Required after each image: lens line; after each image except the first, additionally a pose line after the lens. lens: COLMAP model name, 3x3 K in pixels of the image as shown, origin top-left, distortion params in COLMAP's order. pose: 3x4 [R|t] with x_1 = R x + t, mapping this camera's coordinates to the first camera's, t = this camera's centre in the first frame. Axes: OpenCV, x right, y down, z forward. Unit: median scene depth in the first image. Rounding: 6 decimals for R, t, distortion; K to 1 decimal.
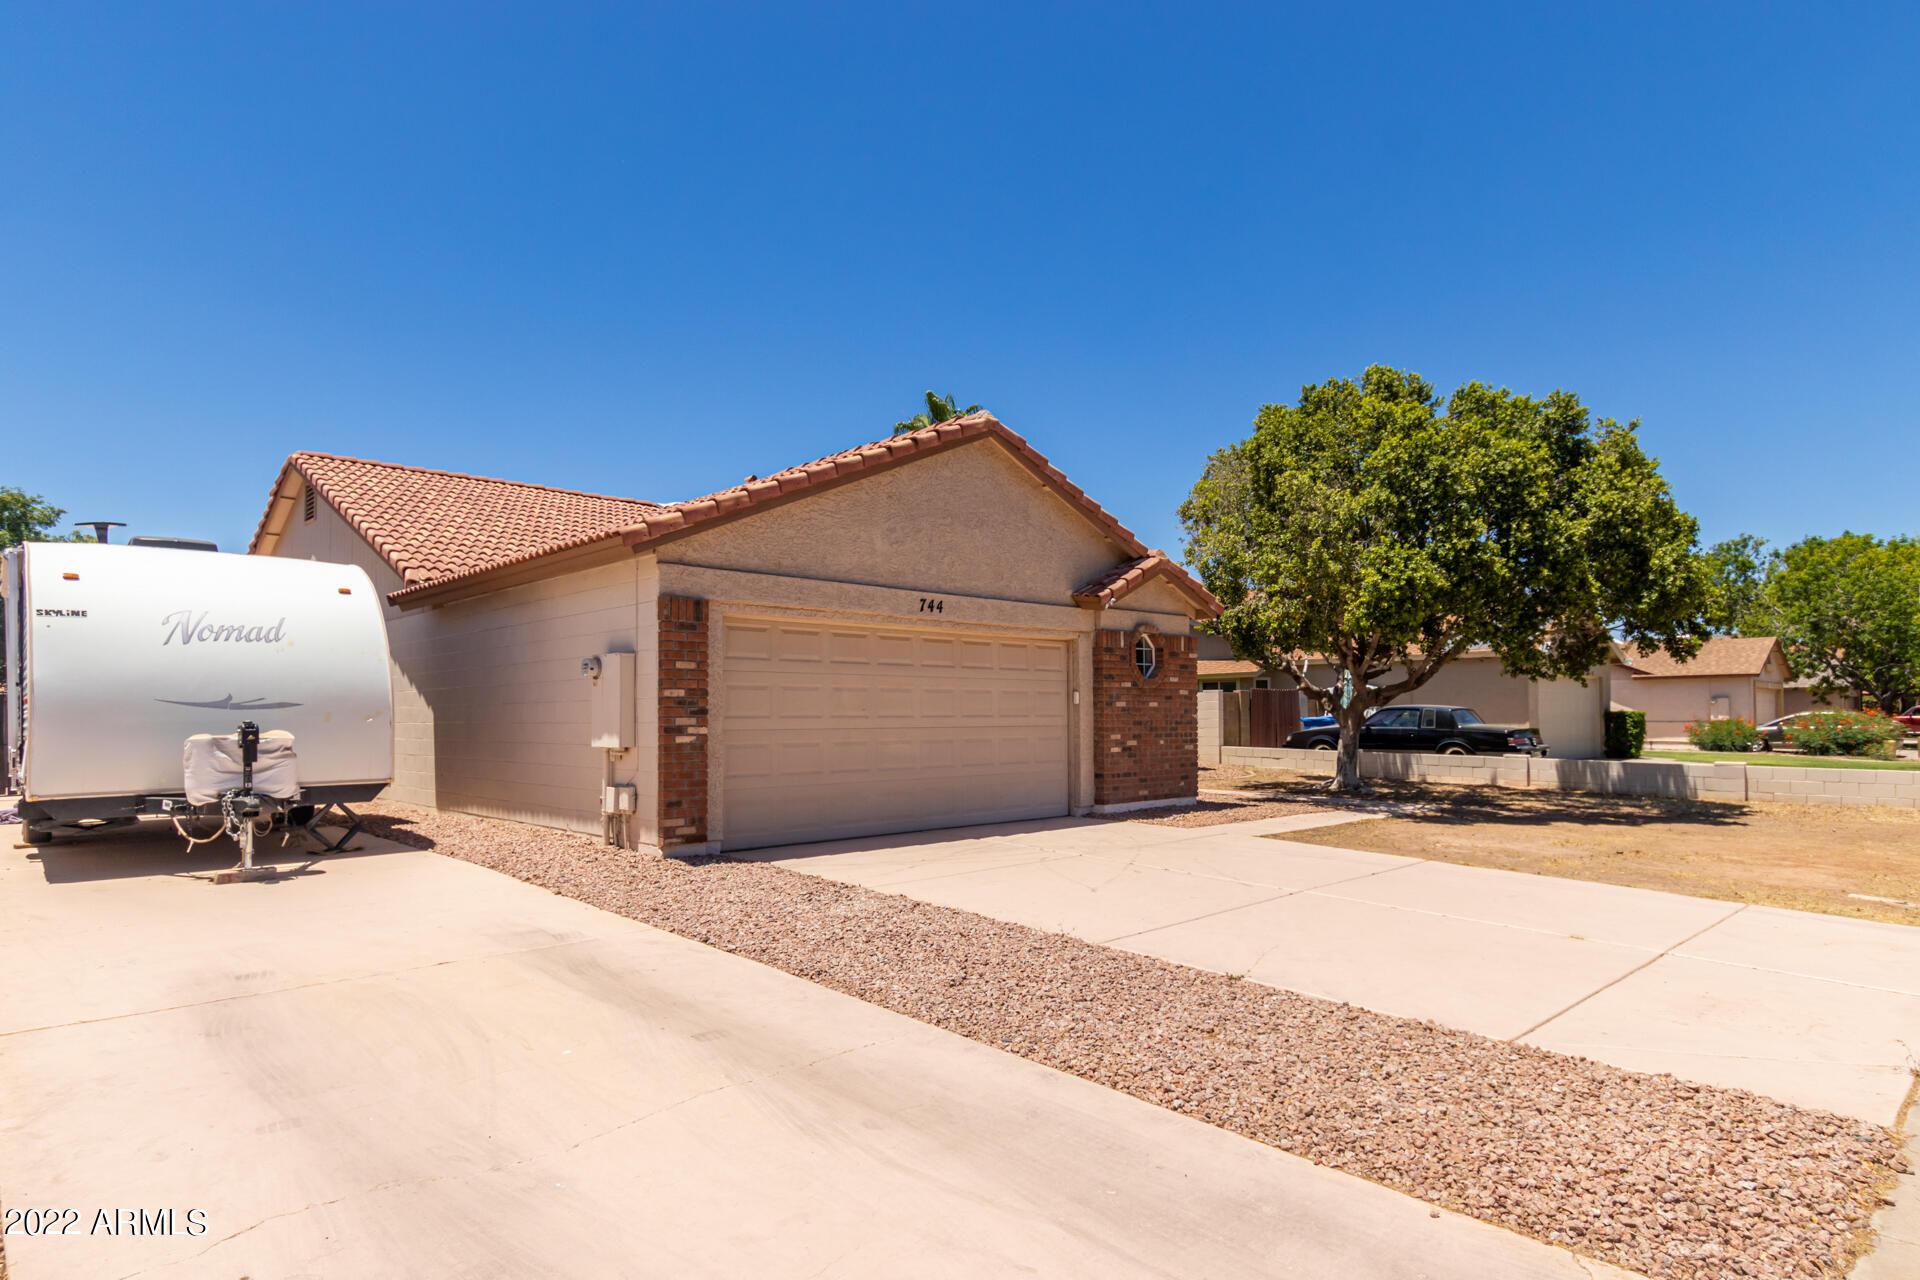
lens RADIAL K [[1044.1, 0, 958.8], [0, 1044.1, 700.3], [0, 0, 1]] dist [0.003712, 0.001064]
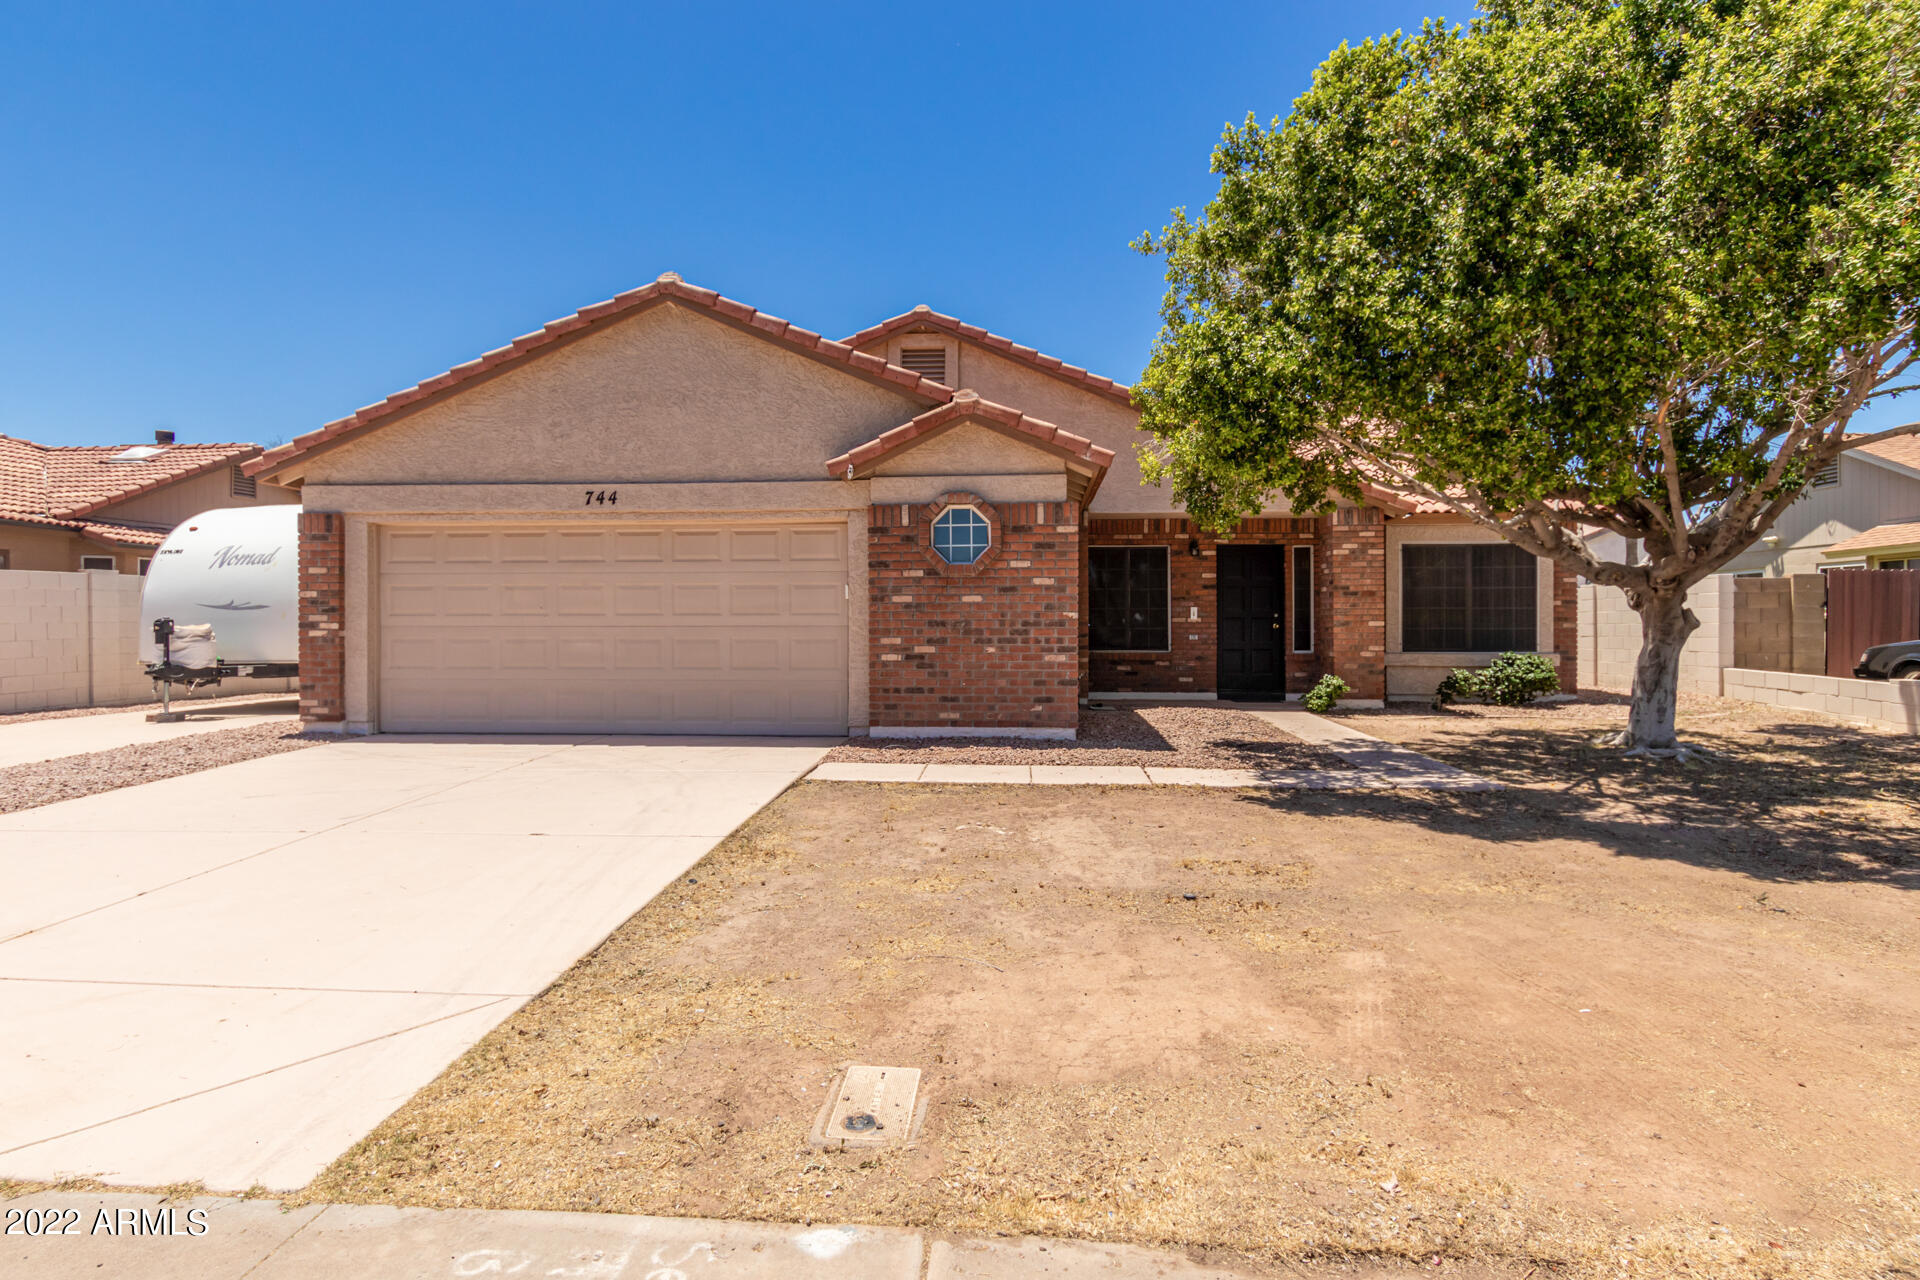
lens RADIAL K [[1044.1, 0, 955.0], [0, 1044.1, 631.4], [0, 0, 1]] dist [0.003712, 0.001064]
pose [[0.674797, 0.008788, -0.737951, 0.896257], [0.009411, 0.999745, 0.020512, 0.014493], [0.737944, -0.020787, 0.674542, 0.598718]]
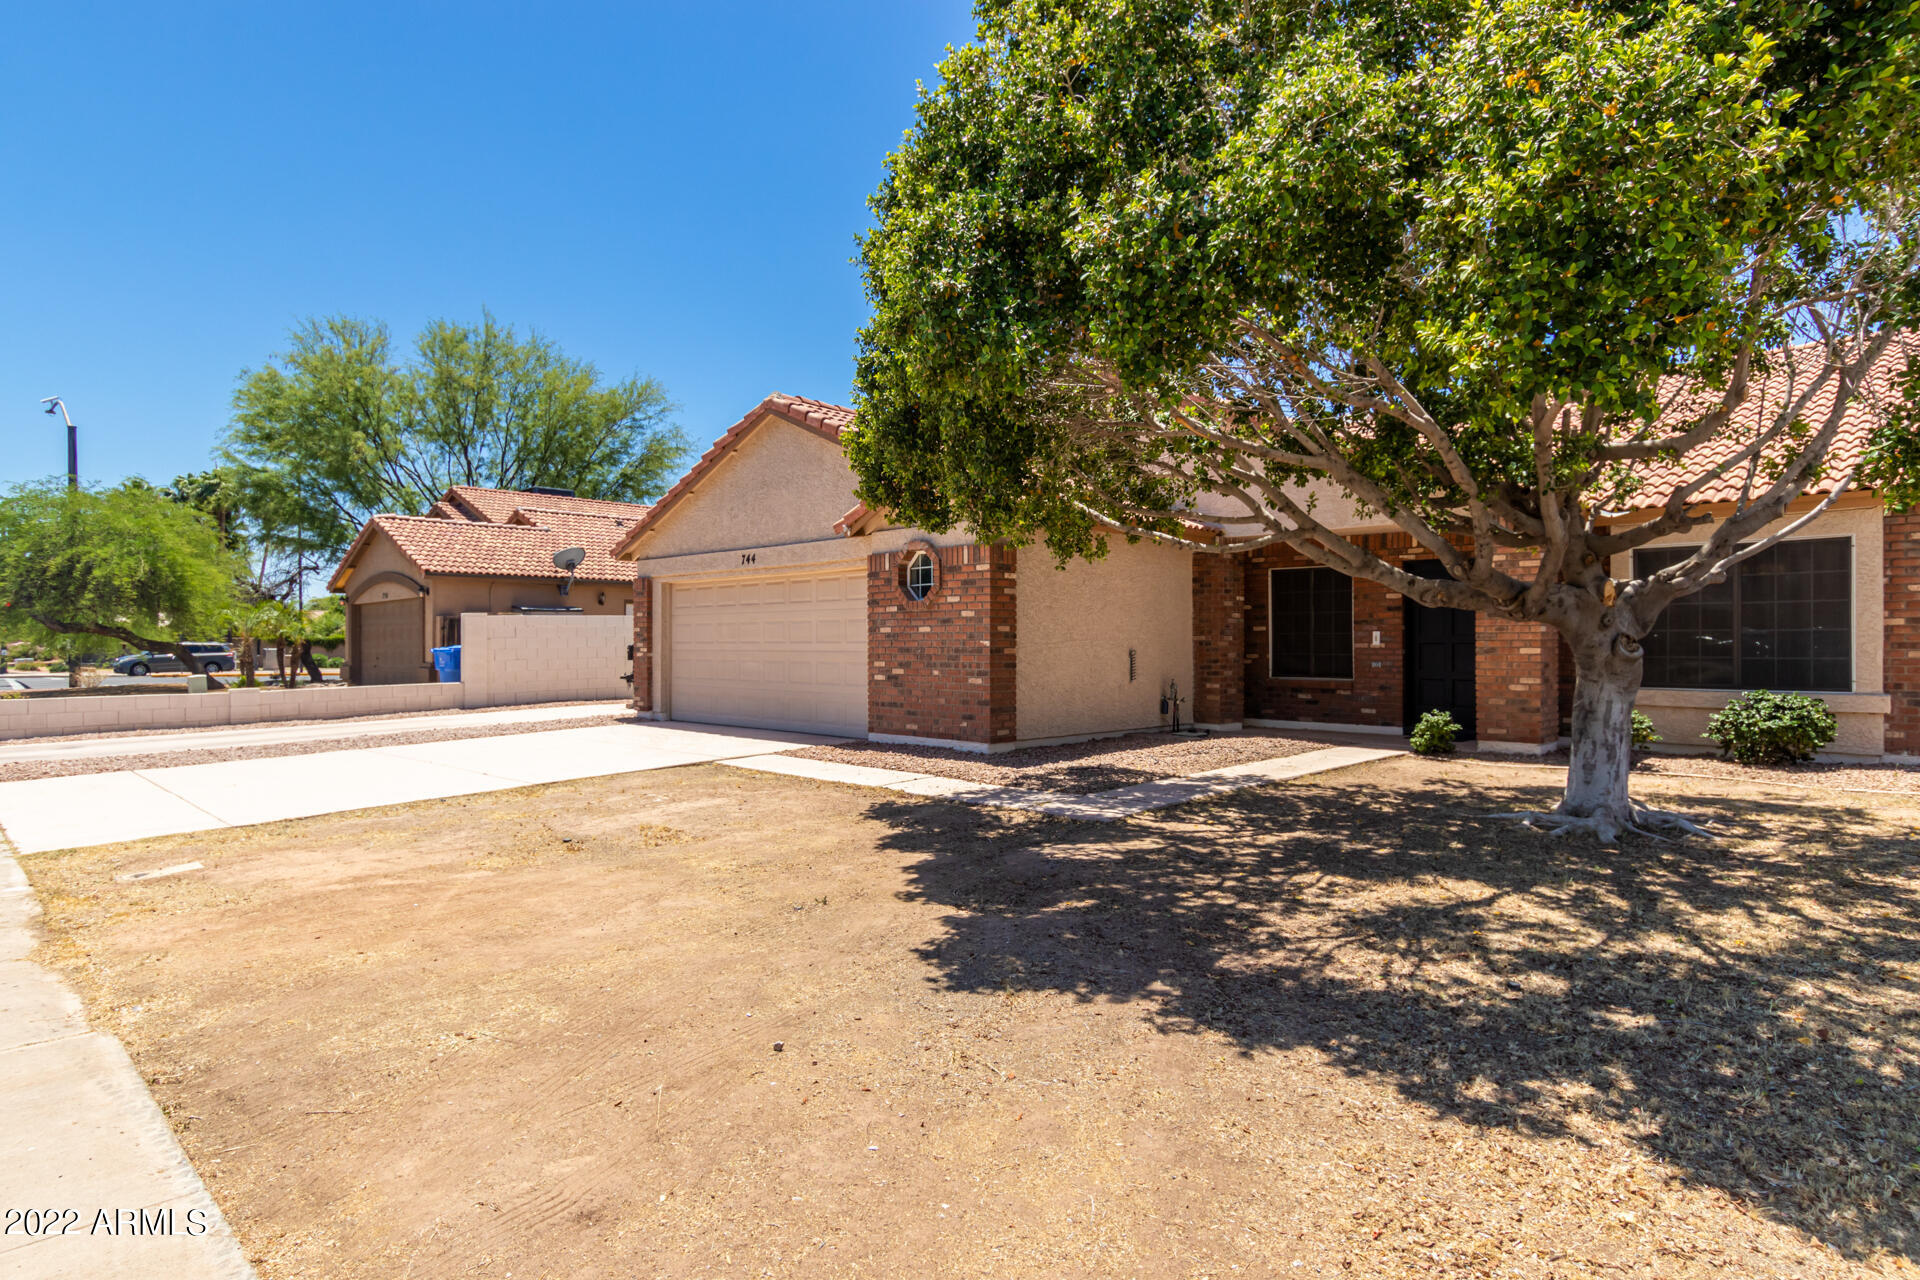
lens RADIAL K [[1044.1, 0, 961.9], [0, 1044.1, 642.2], [0, 0, 1]] dist [0.003712, 0.001064]
pose [[0.037268, 0.002780, -0.999301, 1.320394], [0.015393, 0.999876, 0.003356, 0.015032], [0.999187, -0.015508, 0.037221, 1.227486]]
